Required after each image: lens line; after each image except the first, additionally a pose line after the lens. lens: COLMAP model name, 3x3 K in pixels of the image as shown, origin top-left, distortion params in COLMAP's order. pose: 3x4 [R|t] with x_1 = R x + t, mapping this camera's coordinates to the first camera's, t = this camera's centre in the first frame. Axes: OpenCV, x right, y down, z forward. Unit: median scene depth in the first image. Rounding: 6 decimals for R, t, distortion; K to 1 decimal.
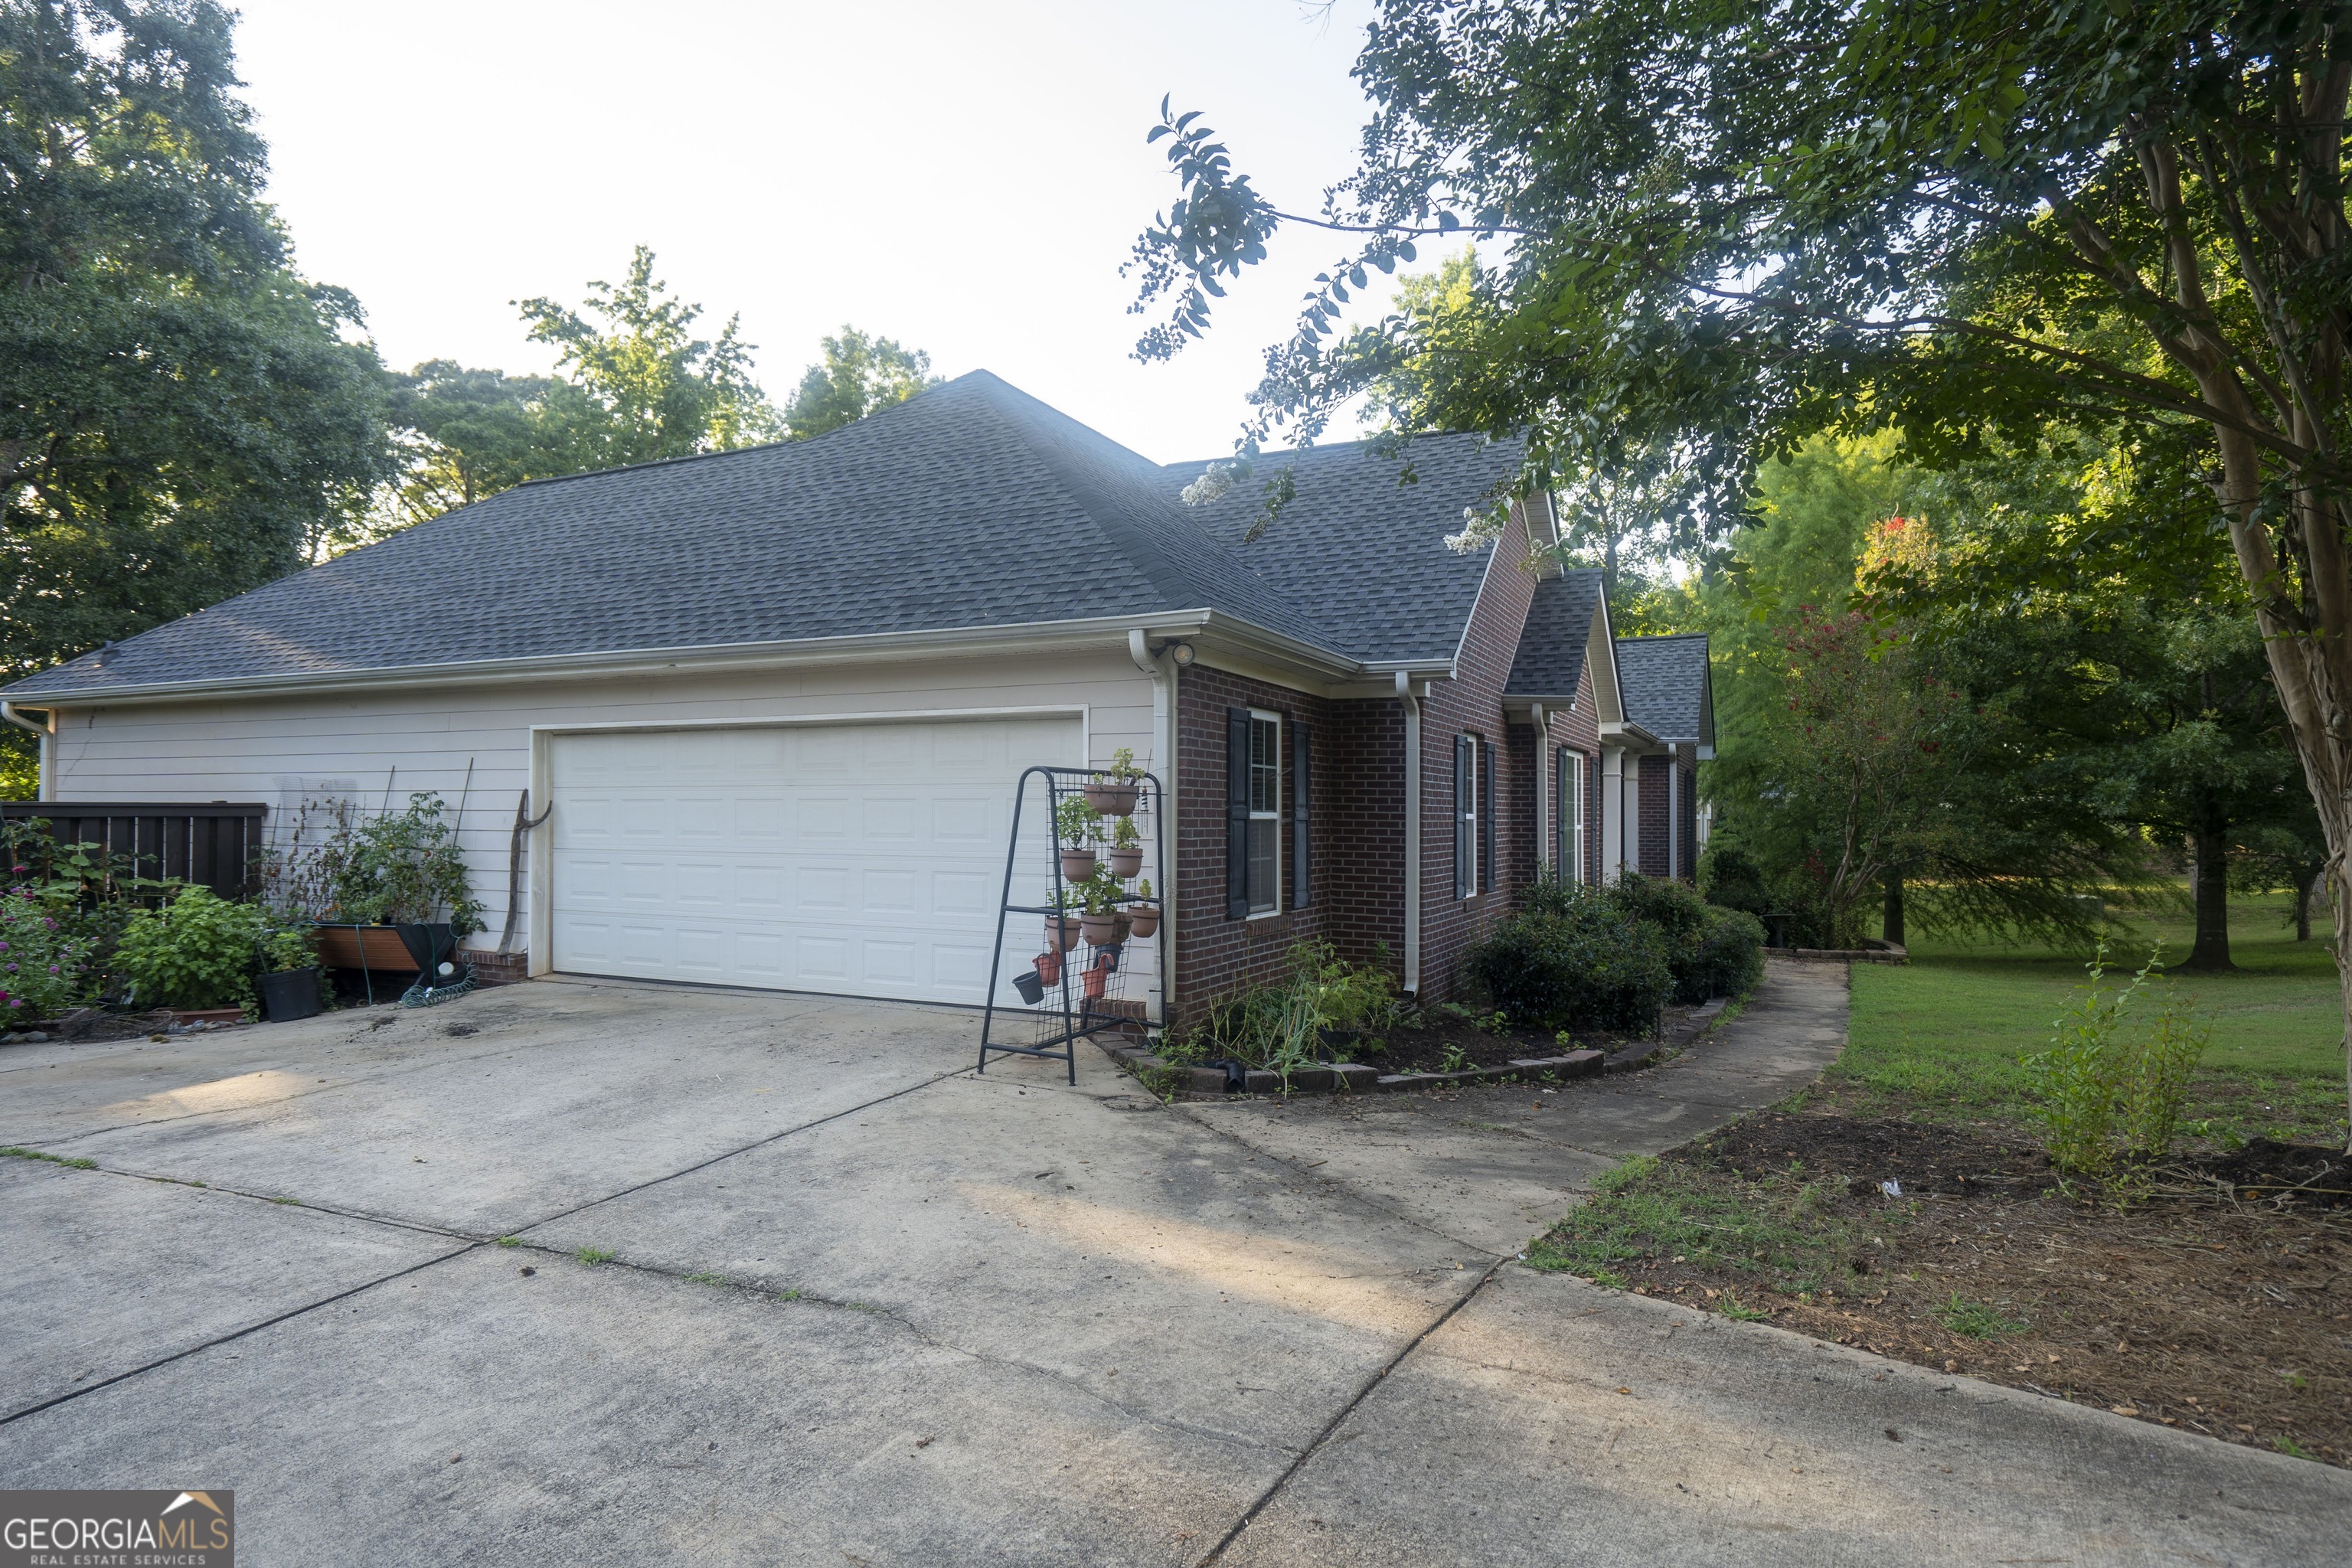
lens RADIAL K [[1317.4, 0, 1162.6], [0, 1317.4, 782.5], [0, 0, 1]] dist [-0.047857, 0.042782]
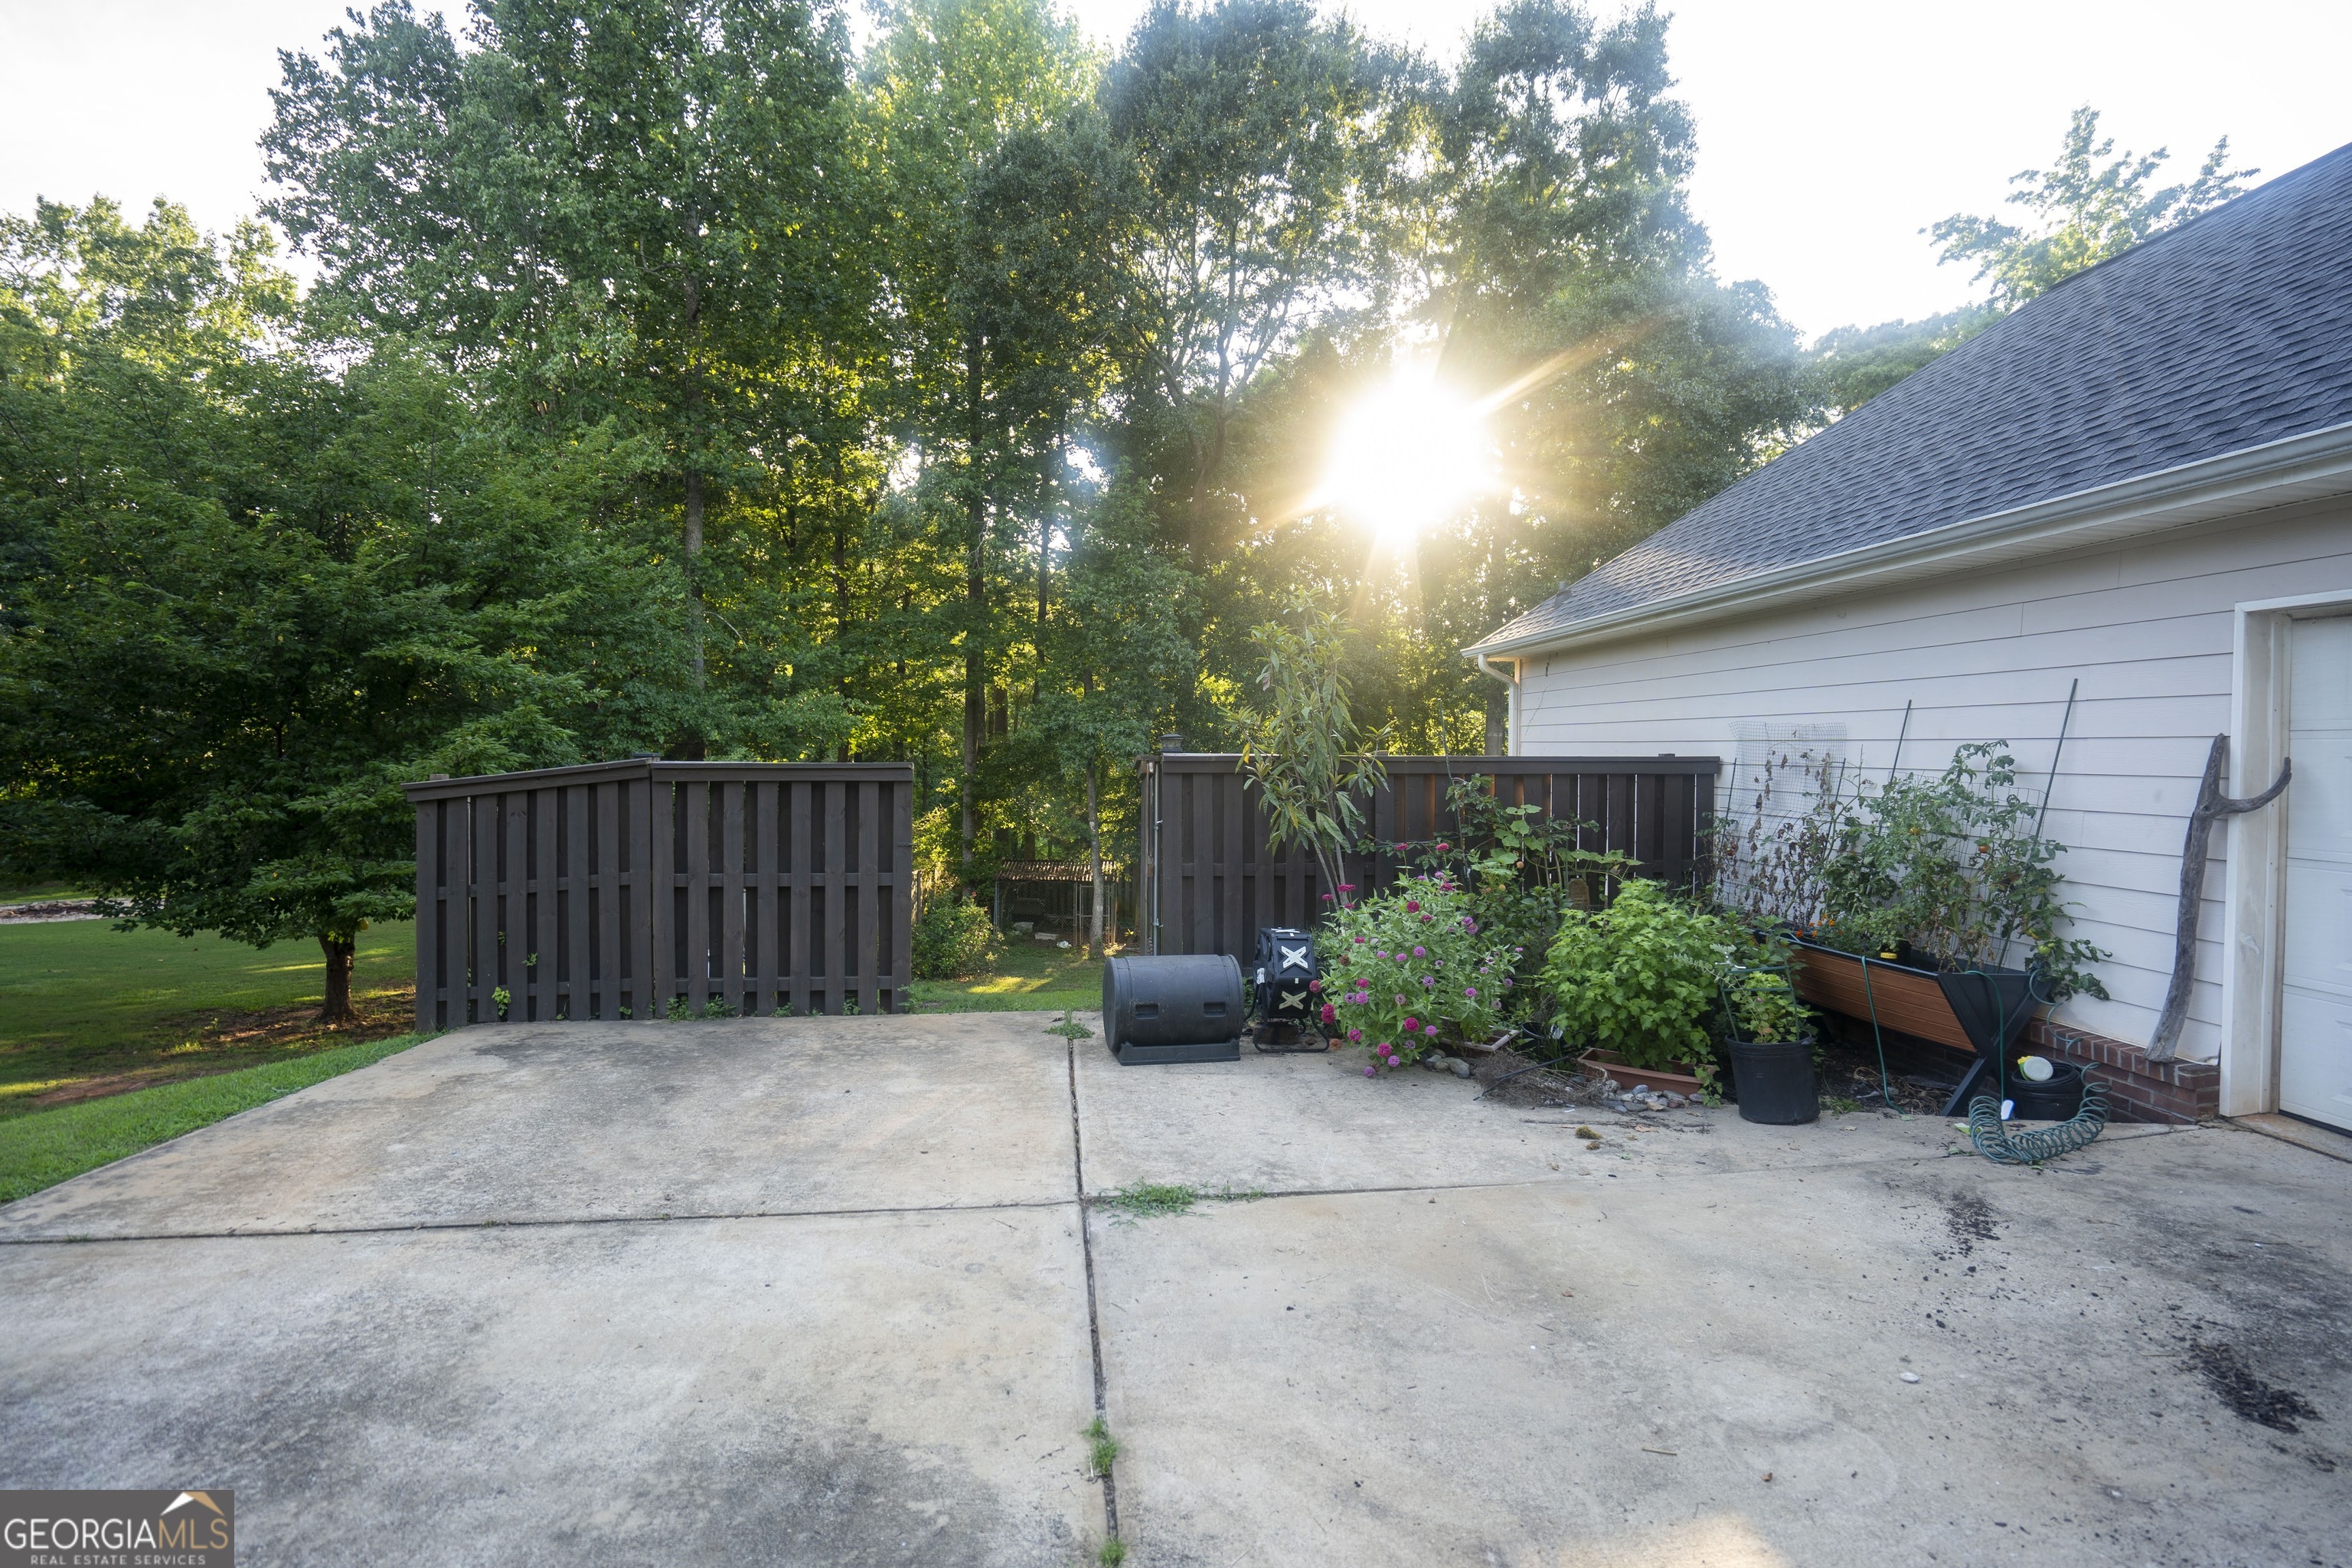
lens RADIAL K [[1079.9, 0, 1176.0], [0, 1079.9, 784.0], [0, 0, 1]] dist [-0.052520, 0.017626]
pose [[0.495761, 0.026042, -0.868069, -0.319672], [0.018077, 0.999024, 0.040295, 0.000719], [0.868271, -0.035669, 0.494806, 0.433728]]
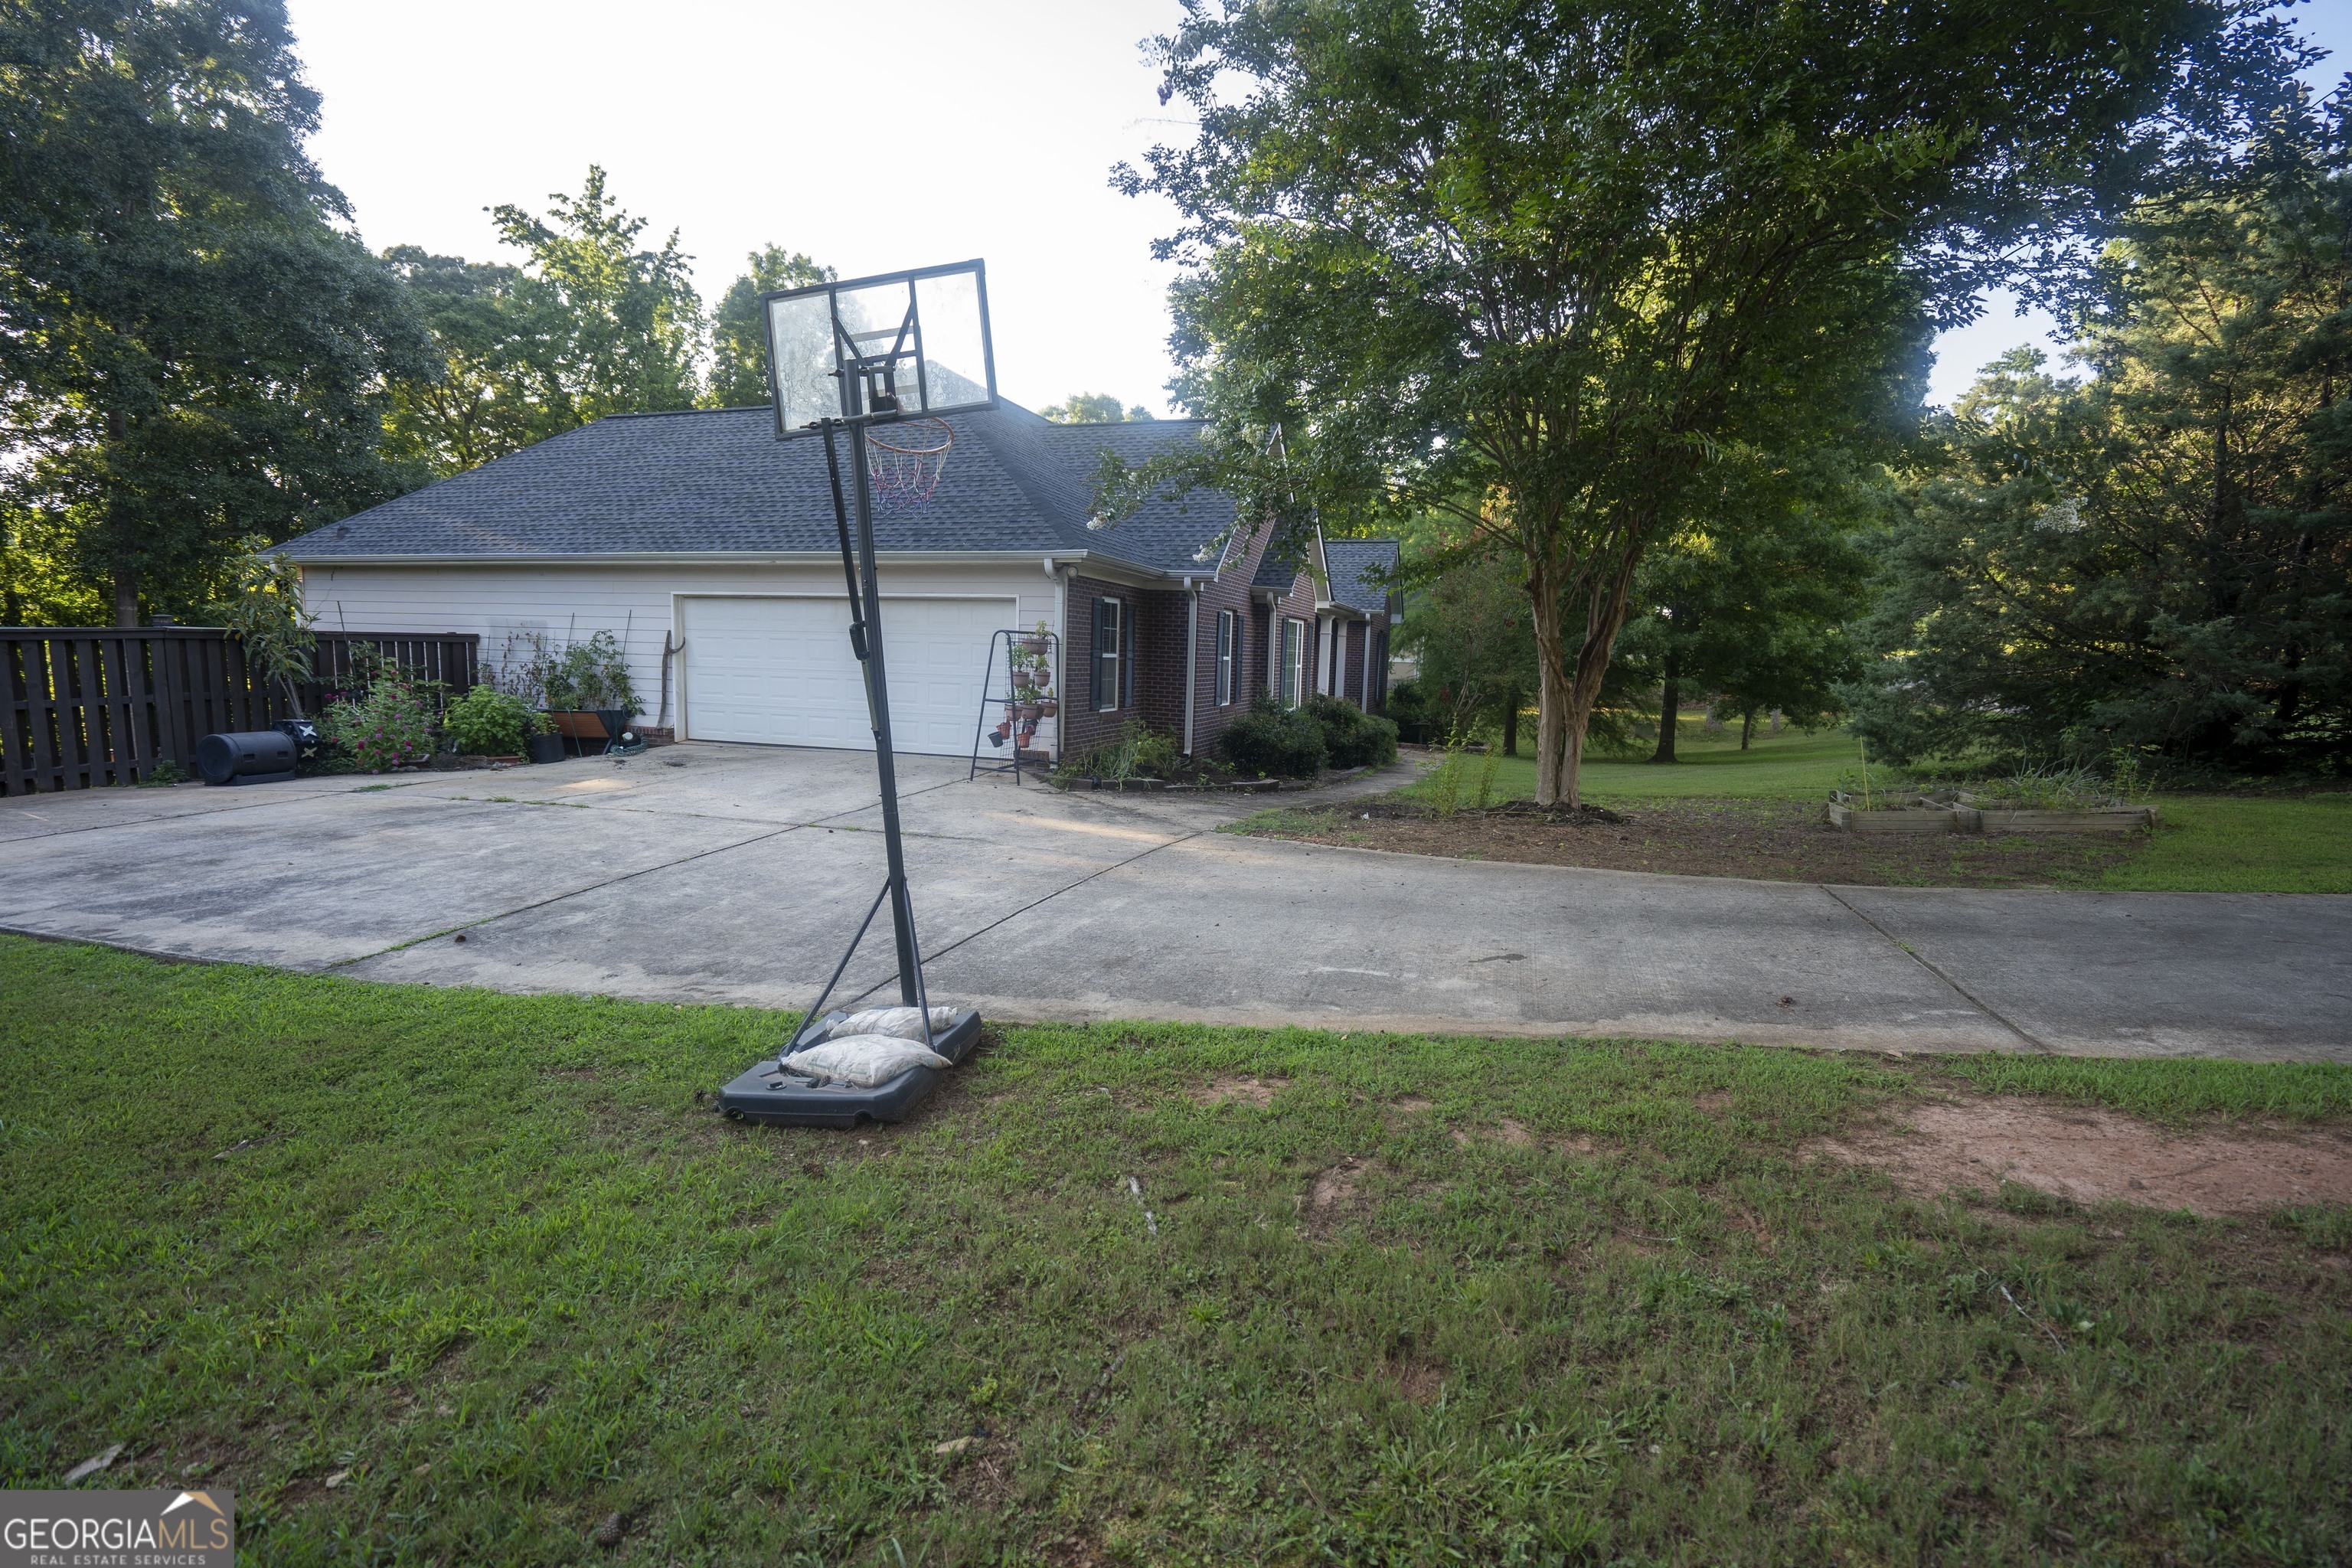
lens RADIAL K [[1079.9, 0, 1176.0], [0, 1079.9, 784.0], [0, 0, 1]] dist [-0.052520, 0.017626]
pose [[0.988301, 0.006865, 0.152360, -0.050524], [-0.029437, 0.988788, 0.146393, -0.017782], [-0.149647, -0.149166, 0.977423, -0.430803]]
